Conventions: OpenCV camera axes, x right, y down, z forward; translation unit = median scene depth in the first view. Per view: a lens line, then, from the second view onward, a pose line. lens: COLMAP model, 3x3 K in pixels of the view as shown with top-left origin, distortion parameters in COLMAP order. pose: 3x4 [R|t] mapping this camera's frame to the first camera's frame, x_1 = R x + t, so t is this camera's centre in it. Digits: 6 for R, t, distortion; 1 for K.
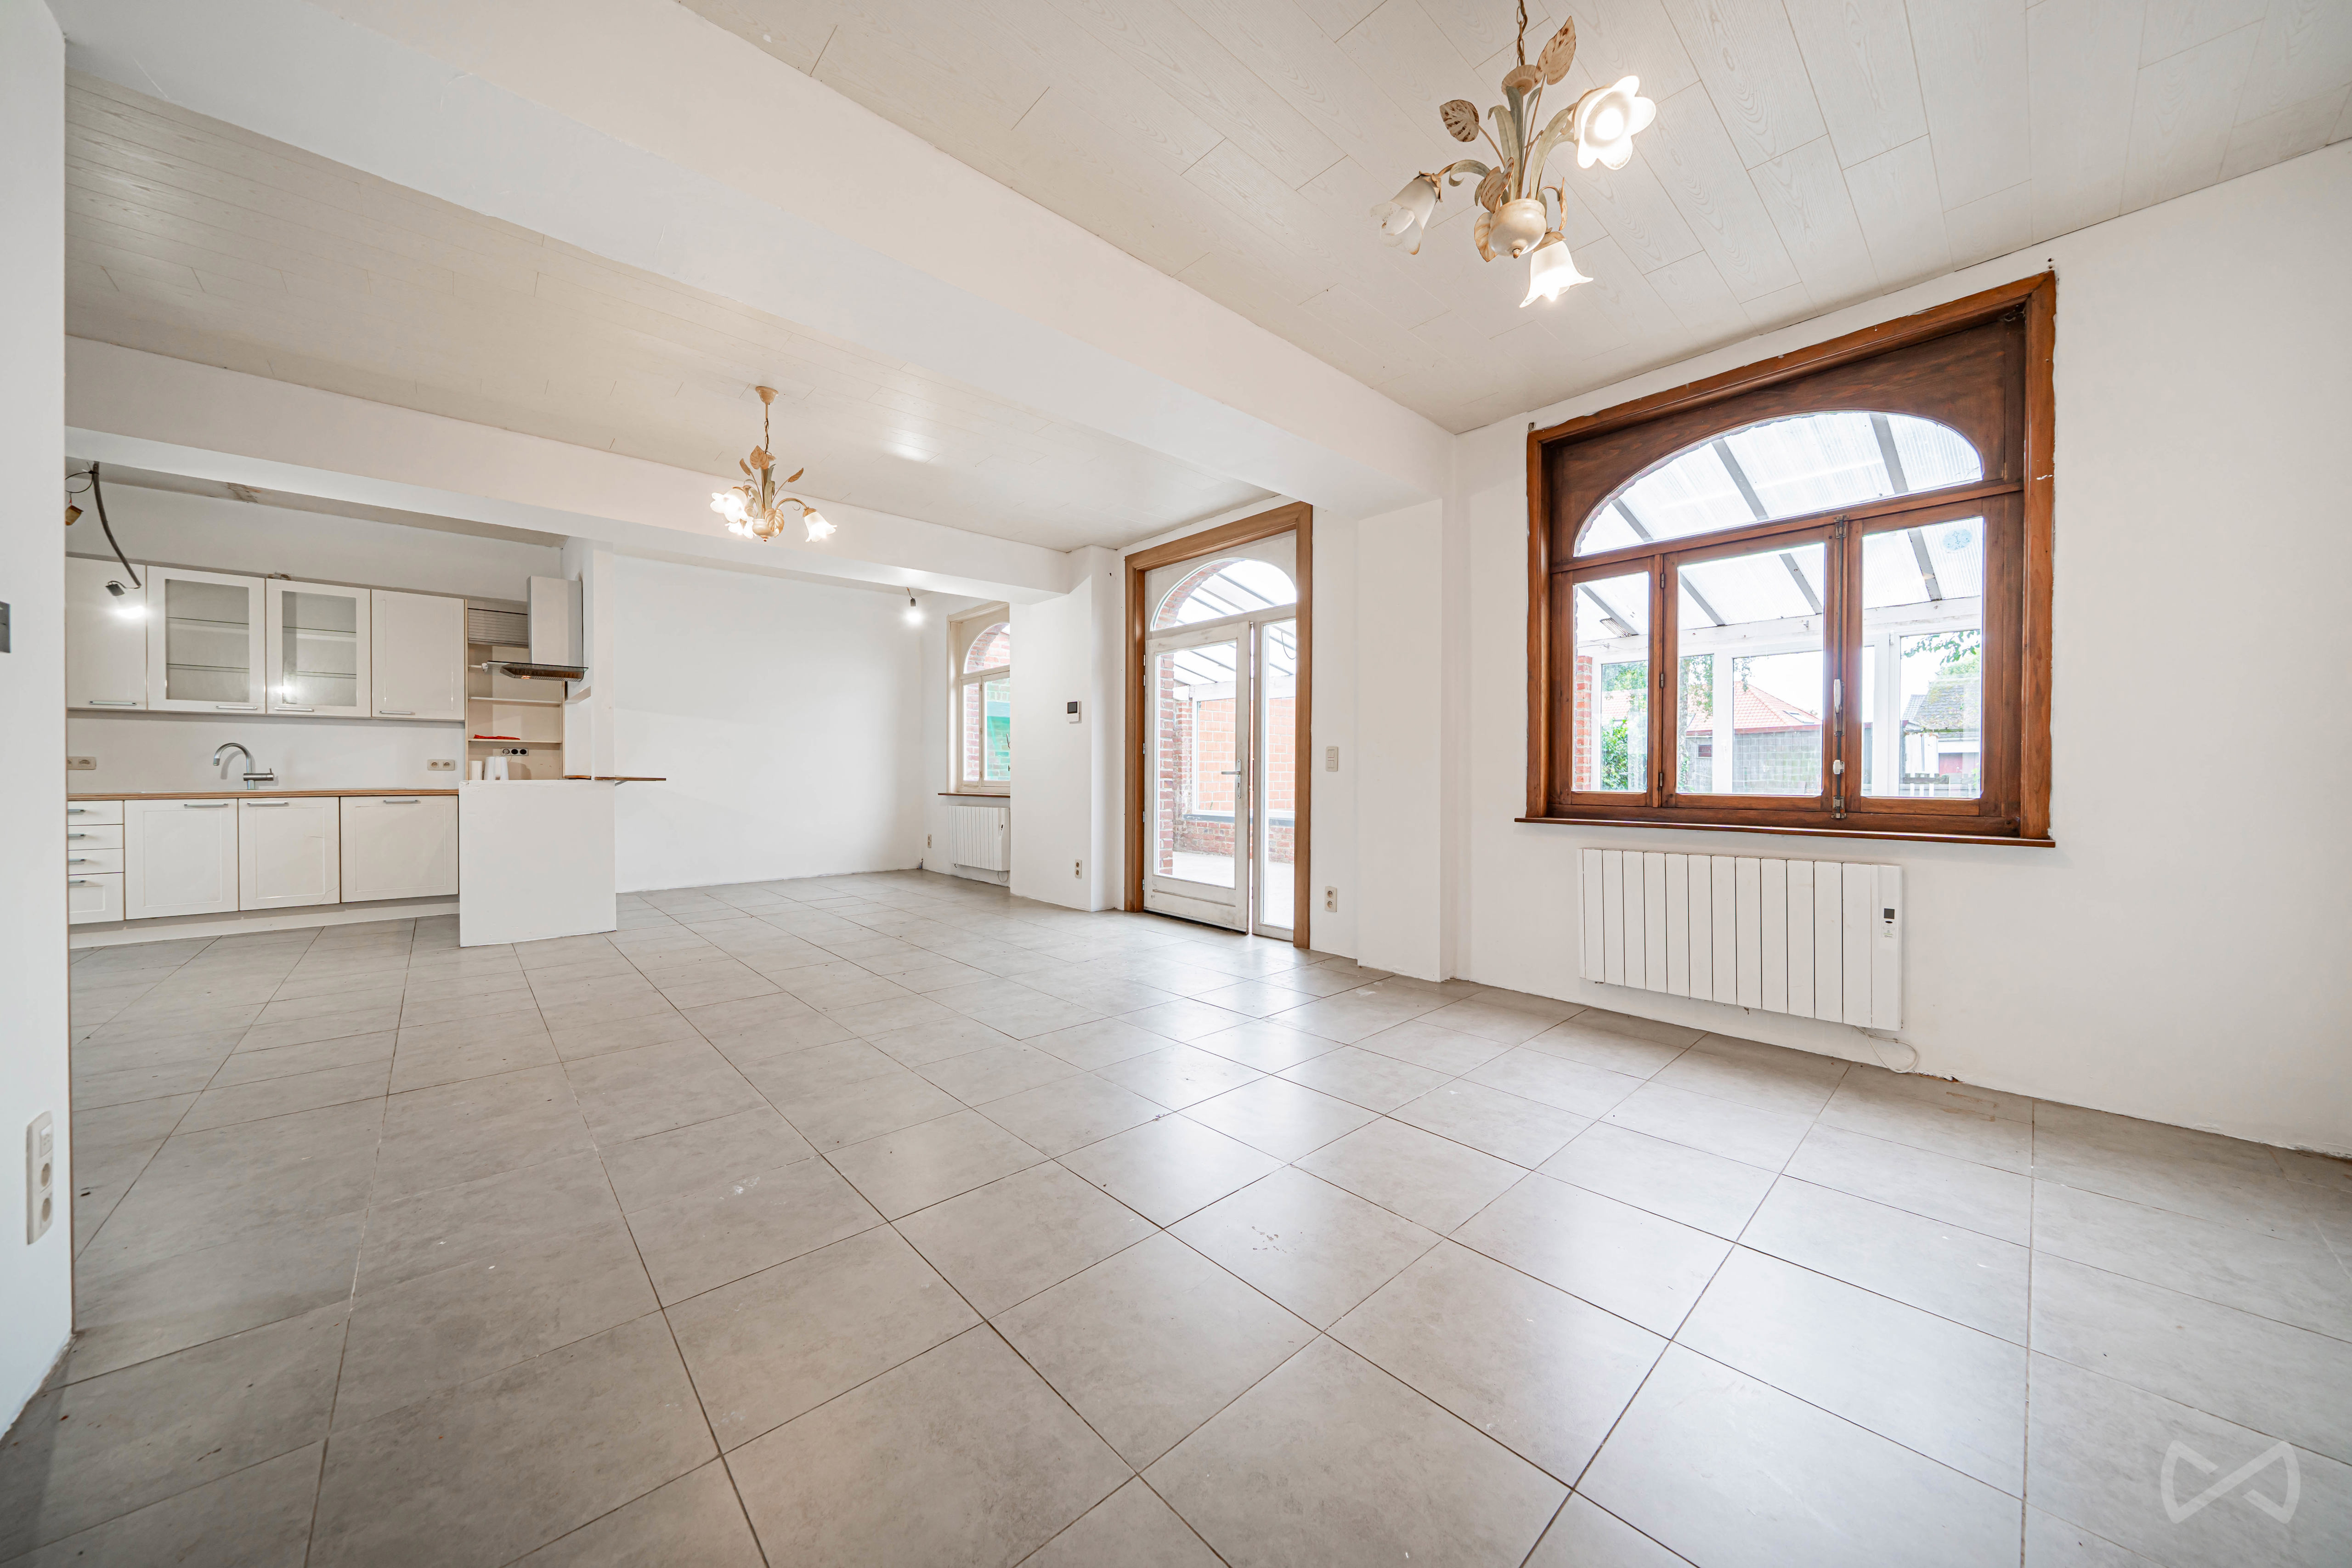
lens RADIAL K [[796.8, 0, 1174.1], [0, 796.8, 781.4], [0, 0, 1]] dist [-0.007521, -0.000136]
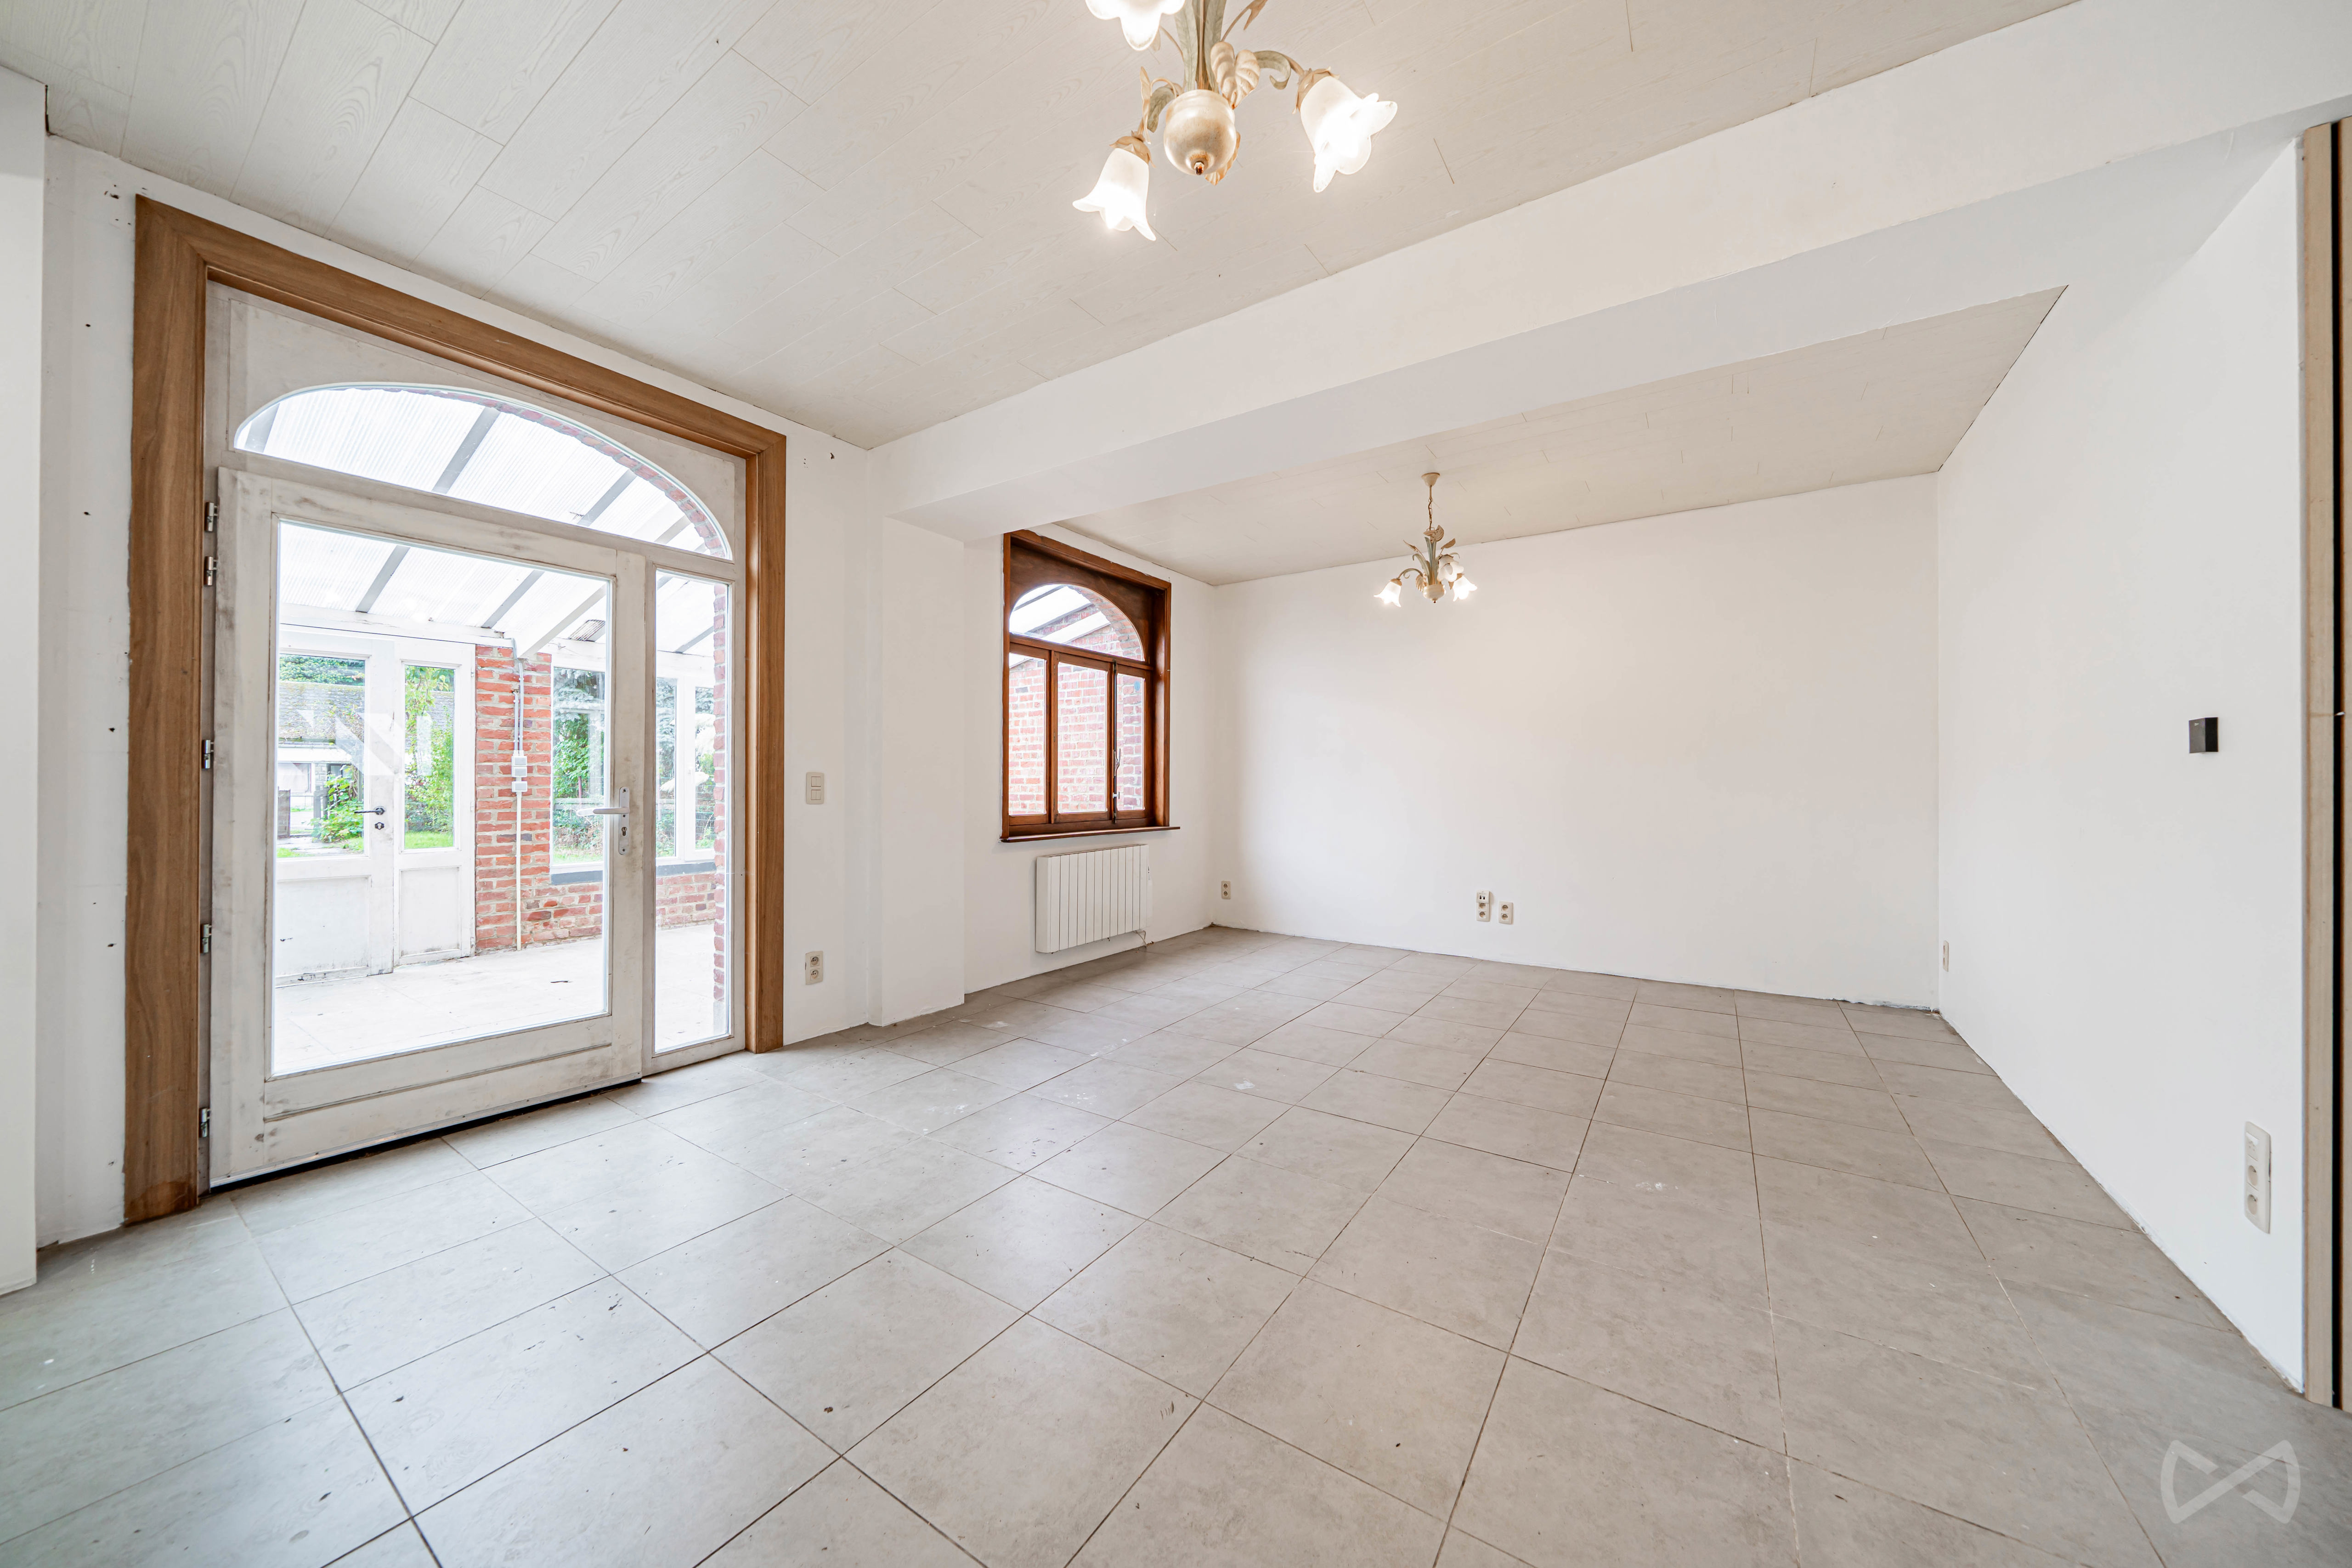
lens RADIAL K [[796.8, 0, 1174.1], [0, 796.8, 781.4], [0, 0, 1]] dist [-0.007521, -0.000136]
pose [[-0.232328, 0.000705, 0.972637, -0.989173], [0.007368, 0.999972, 0.001036, -0.050812], [-0.972610, 0.007407, -0.232327, 1.280809]]
